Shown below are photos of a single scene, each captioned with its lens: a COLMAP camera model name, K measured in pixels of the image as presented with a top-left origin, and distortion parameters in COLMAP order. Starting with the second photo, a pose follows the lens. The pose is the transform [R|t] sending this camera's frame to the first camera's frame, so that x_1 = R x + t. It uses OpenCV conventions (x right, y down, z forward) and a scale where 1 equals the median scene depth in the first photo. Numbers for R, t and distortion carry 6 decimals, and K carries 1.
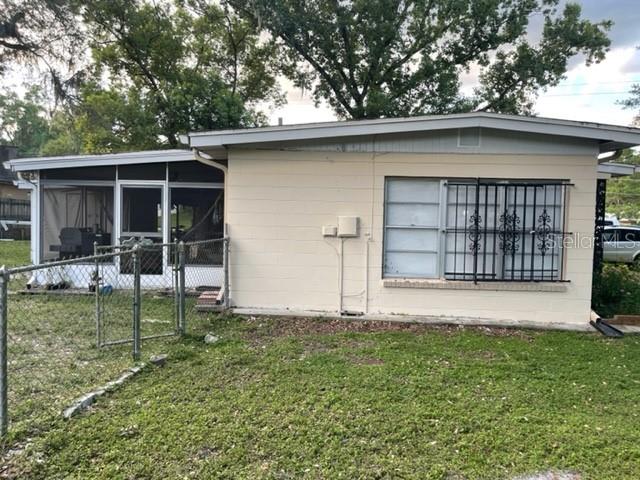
lens RADIAL K [[486.1, 0, 318.6], [0, 486.1, 236.9], [0, 0, 1]] dist [0.019689, -0.005763]
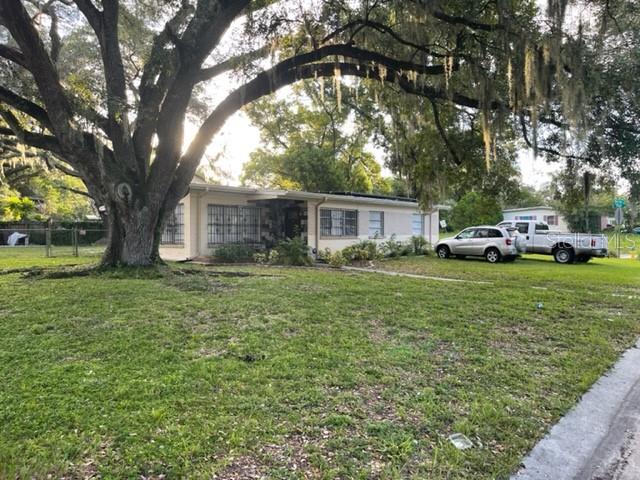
lens RADIAL K [[486.1, 0, 318.6], [0, 486.1, 236.9], [0, 0, 1]] dist [0.019689, -0.005763]
pose [[0.771472, -0.019550, -0.635963, 2.600443], [-0.012072, 0.998898, -0.045351, 0.157758], [0.636149, 0.042664, 0.770386, -0.473877]]
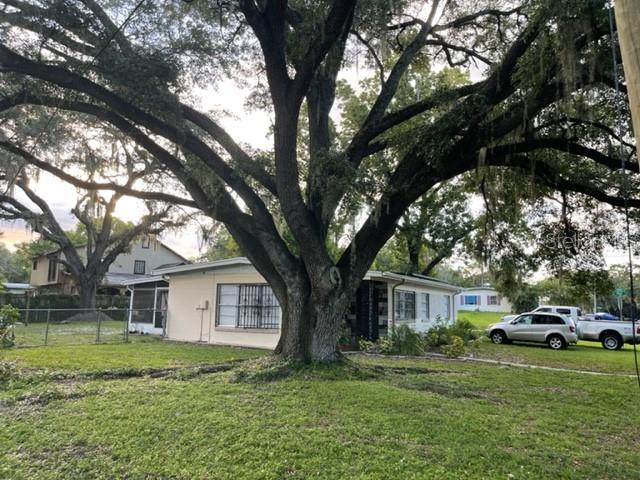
lens RADIAL K [[486.1, 0, 318.6], [0, 486.1, 236.9], [0, 0, 1]] dist [0.019689, -0.005763]
pose [[0.885996, -0.070839, -0.458250, 1.697018], [-0.021733, 0.980832, -0.193641, 0.104006], [0.463184, 0.181525, 0.867473, -0.899838]]
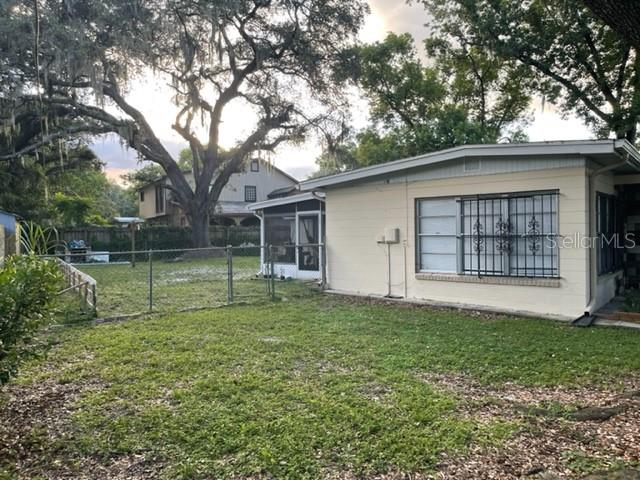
lens RADIAL K [[481.7, 0, 311.6], [0, 481.7, 240.8], [0, 0, 1]] dist [0.024151, -0.002244]
pose [[0.773980, -0.019825, -0.632900, 0.770479], [-0.002833, 0.999391, -0.034770, 0.043934], [0.633204, 0.028704, 0.773452, -0.241408]]
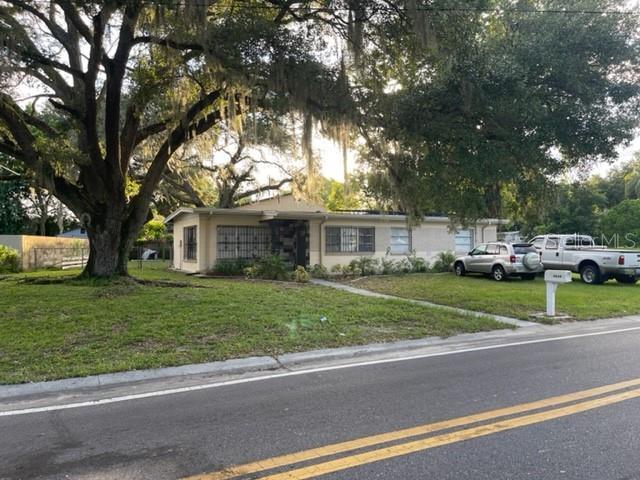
lens RADIAL K [[486.1, 0, 318.6], [0, 486.1, 236.9], [0, 0, 1]] dist [0.019689, -0.005763]
pose [[0.485601, -0.047528, -0.872887, 3.429891], [-0.027356, 0.997206, -0.069515, 0.138874], [0.873752, 0.057635, 0.482944, 0.212974]]
